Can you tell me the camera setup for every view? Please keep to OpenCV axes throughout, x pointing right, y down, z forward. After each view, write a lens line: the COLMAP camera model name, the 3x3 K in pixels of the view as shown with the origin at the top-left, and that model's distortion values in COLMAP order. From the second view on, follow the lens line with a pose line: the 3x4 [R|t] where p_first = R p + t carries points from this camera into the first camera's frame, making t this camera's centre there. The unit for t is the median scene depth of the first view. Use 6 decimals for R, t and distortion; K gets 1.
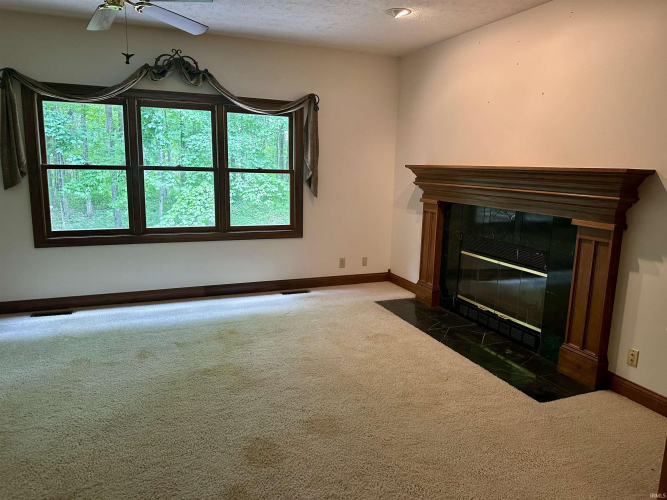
lens RADIAL K [[462.0, 0, 332.9], [0, 462.0, 240.0], [0, 0, 1]] dist [0.042566, -0.048792]
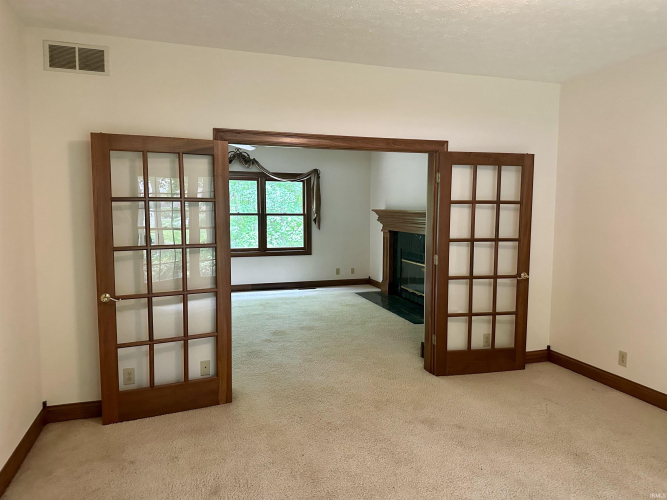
lens RADIAL K [[462.0, 0, 336.5], [0, 462.0, 236.2], [0, 0, 1]] dist [0.042566, -0.048792]
pose [[0.996997, -0.015014, -0.075976, 0.155882], [0.007684, 0.995365, -0.095865, 0.091299], [0.077063, 0.094993, 0.992491, -0.644216]]
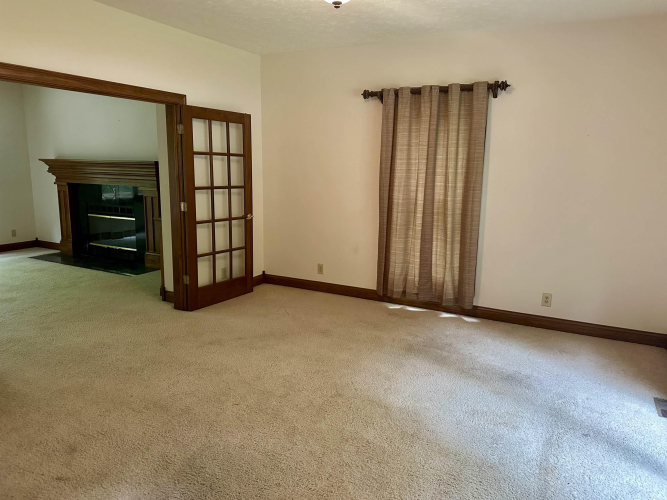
lens RADIAL K [[462.0, 0, 336.6], [0, 462.0, 242.9], [0, 0, 1]] dist [0.042566, -0.048792]
pose [[0.766912, -0.119514, 0.630525, -0.075621], [0.102298, 0.992710, 0.063740, 0.096877], [-0.633546, 0.015619, 0.773547, -0.685936]]
